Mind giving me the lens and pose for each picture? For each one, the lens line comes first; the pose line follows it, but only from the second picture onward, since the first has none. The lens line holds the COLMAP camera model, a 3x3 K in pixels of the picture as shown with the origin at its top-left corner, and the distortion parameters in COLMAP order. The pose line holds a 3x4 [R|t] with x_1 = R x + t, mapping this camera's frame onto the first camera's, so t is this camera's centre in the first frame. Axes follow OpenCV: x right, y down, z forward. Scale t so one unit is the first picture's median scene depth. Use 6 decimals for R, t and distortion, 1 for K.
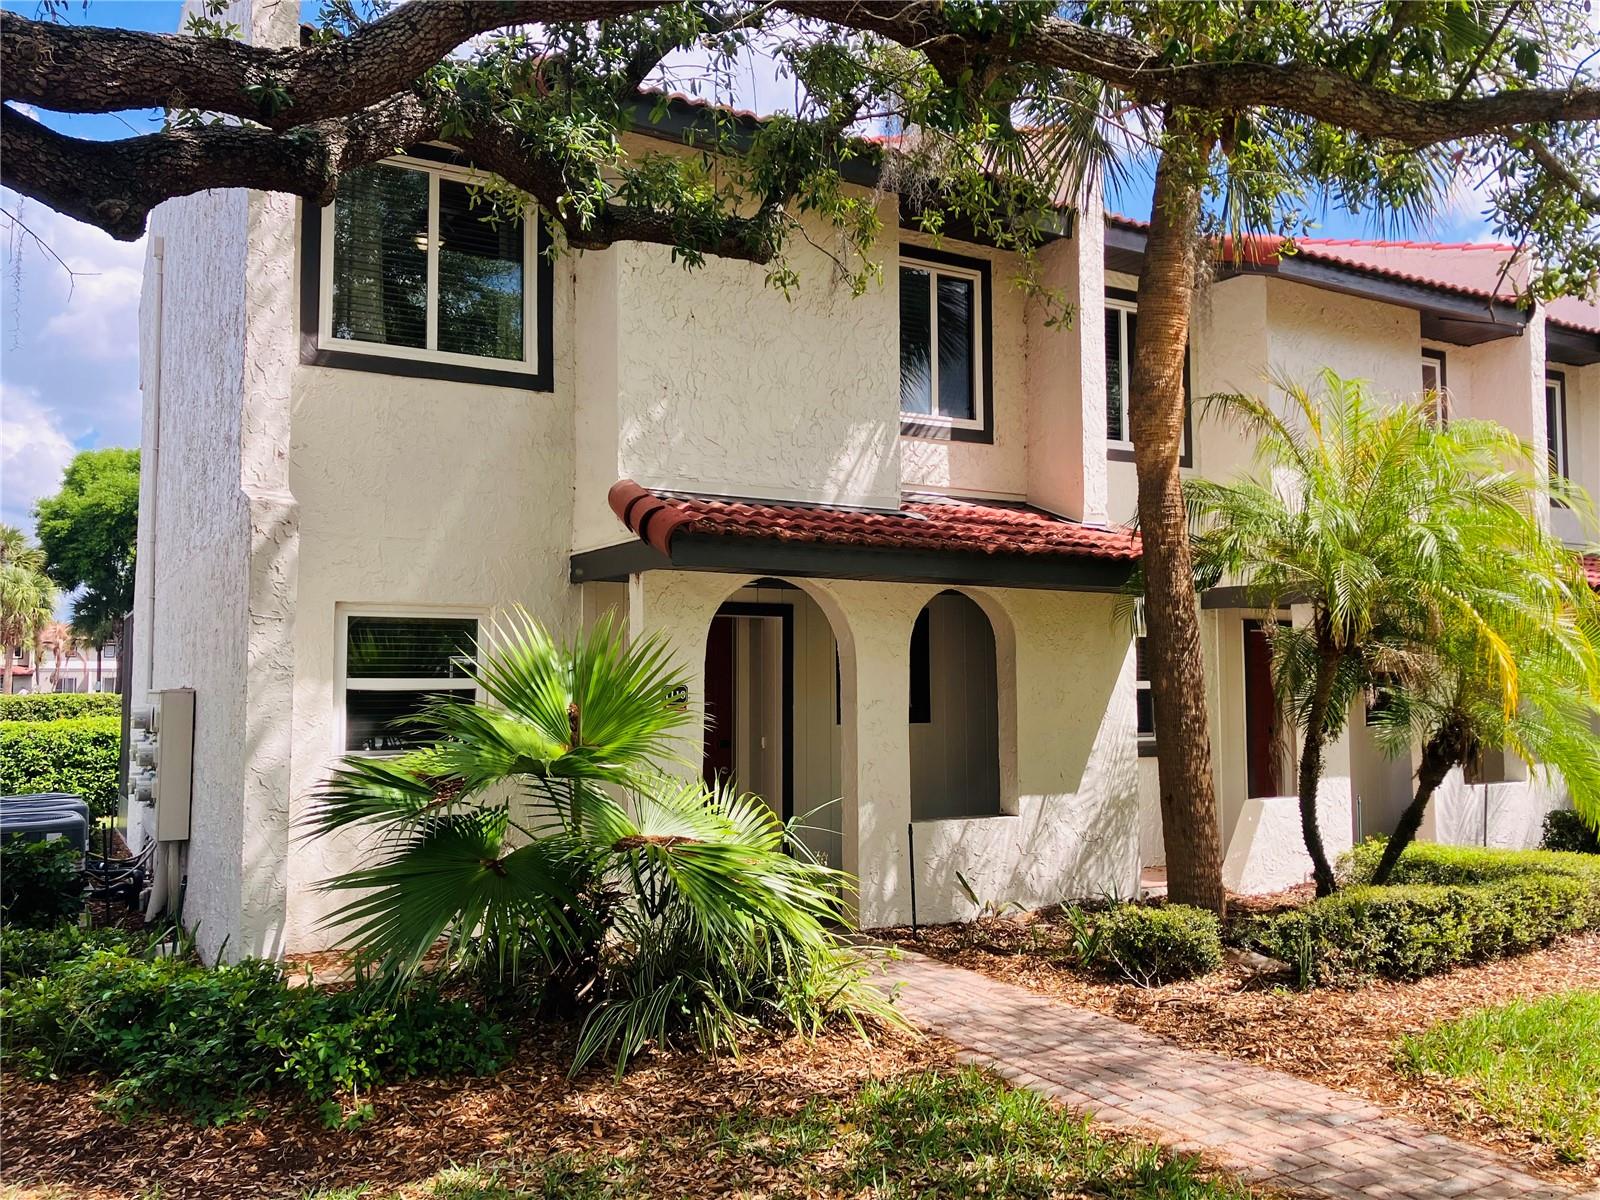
lens RADIAL K [[1283.6, 0, 800.0], [0, 1283.6, 600.0], [0, 0, 1]] dist [0.000340, -0.000258]
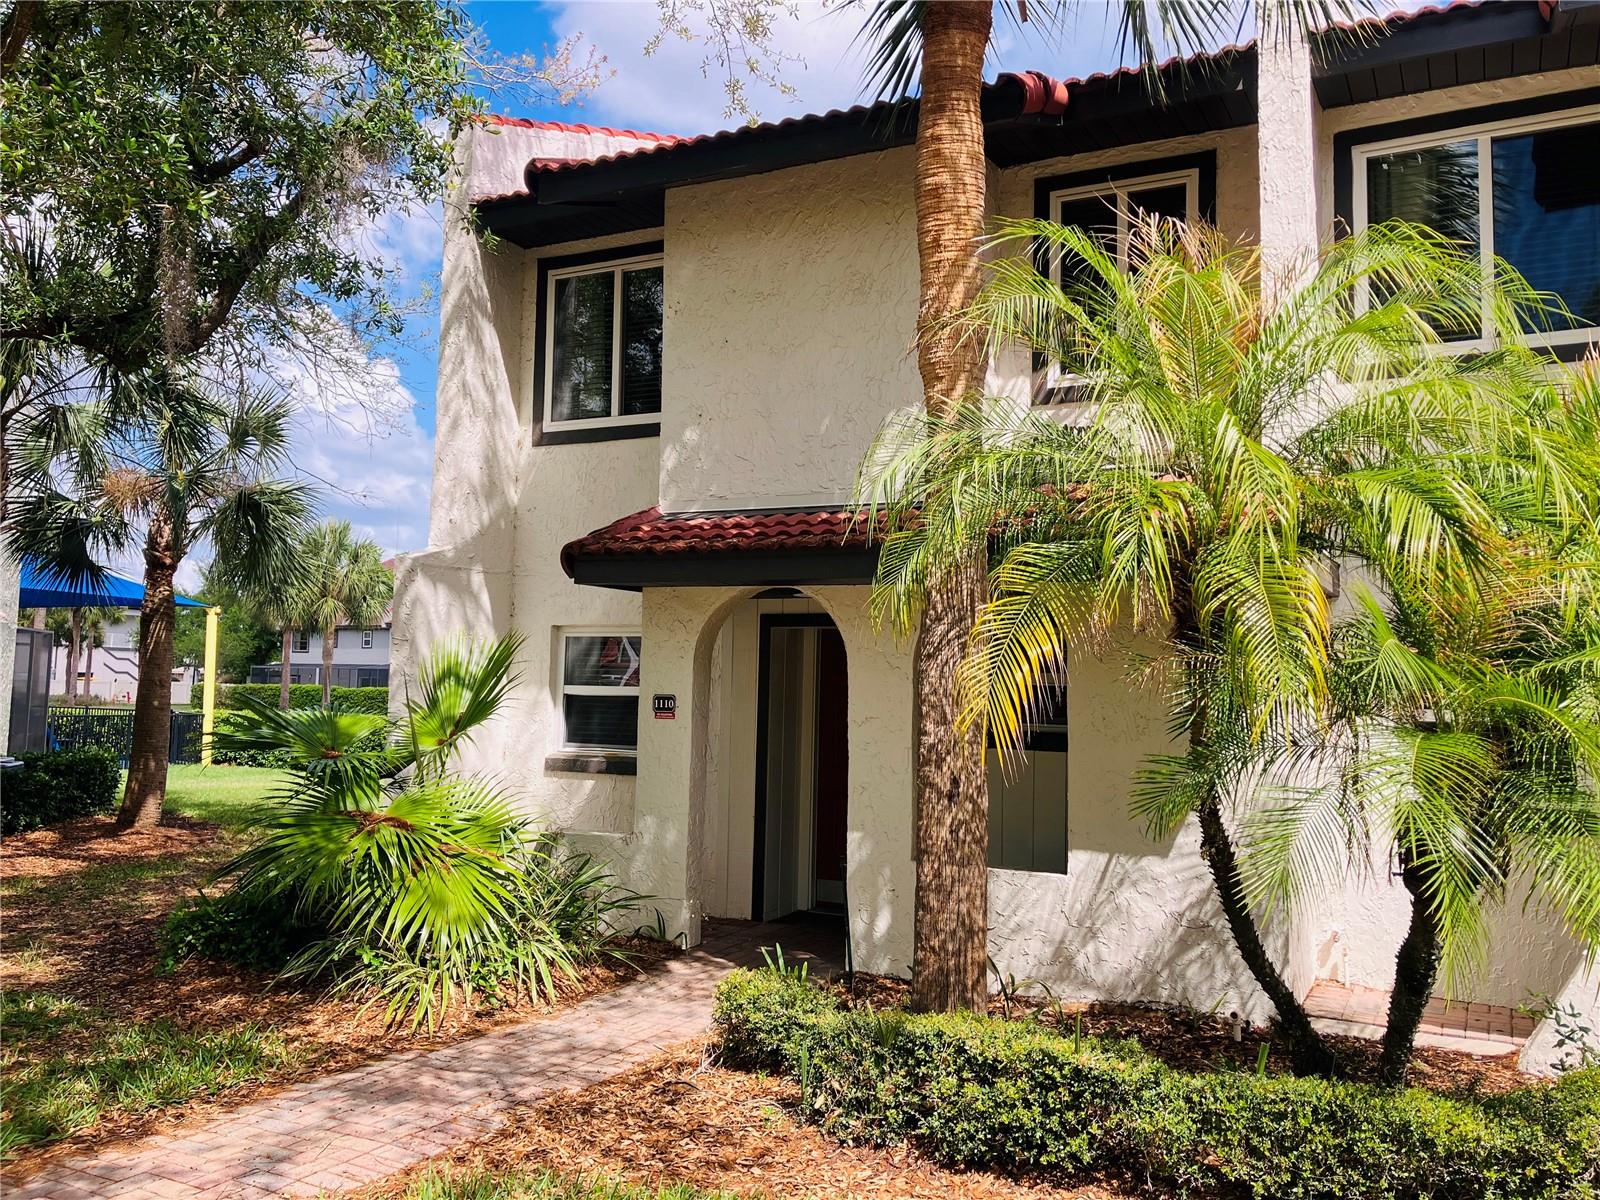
lens RADIAL K [[1329.4, 0, 800.0], [0, 1329.4, 600.0], [0, 0, 1]] dist [0.003566, 0.001010]
pose [[0.531802, -0.048258, -0.845493, 0.855487], [0.026584, 0.998834, -0.040289, 0.033415], [0.846451, -0.001051, 0.532465, 0.481268]]
